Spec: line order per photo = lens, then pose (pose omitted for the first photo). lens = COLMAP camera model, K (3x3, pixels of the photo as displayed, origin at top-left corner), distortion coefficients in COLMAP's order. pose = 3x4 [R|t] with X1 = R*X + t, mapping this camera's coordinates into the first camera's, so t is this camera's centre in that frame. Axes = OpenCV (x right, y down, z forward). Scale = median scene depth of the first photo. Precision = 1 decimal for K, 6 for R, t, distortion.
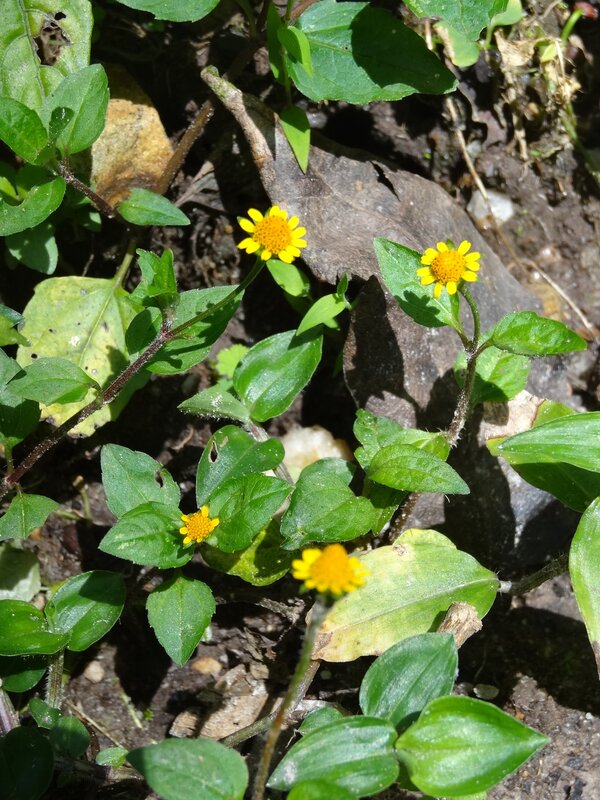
lens RADIAL K [[1641.8, 0, 301.1], [0, 1641.8, 400.1], [0, 0, 1]] dist [-0.181240, 0.000000]
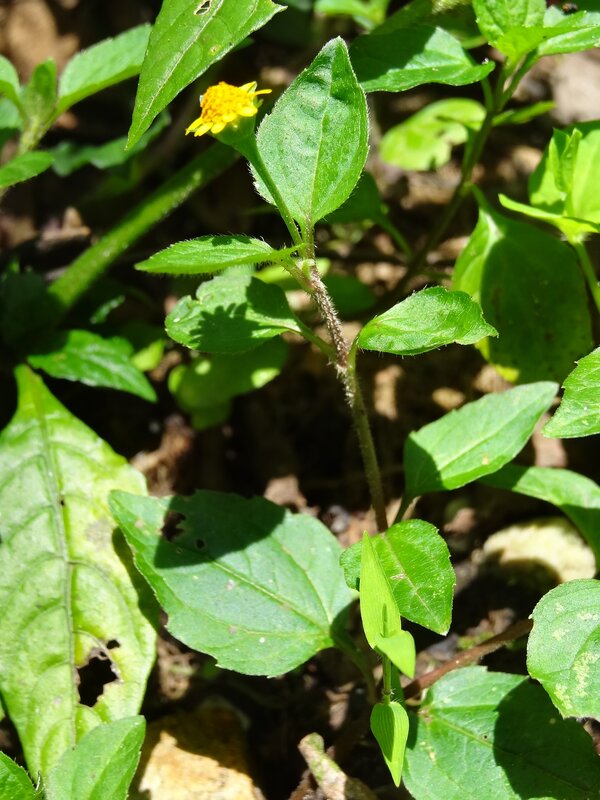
lens RADIAL K [[1227.7, 0, 300.4], [0, 1227.7, 401.4], [0, 0, 1]] dist [-0.096469, 0.000000]
pose [[0.949960, 0.061951, -0.306168, 0.103820], [-0.177299, 0.913892, -0.365194, -0.138951], [0.257180, 0.401203, 0.879144, 0.438659]]
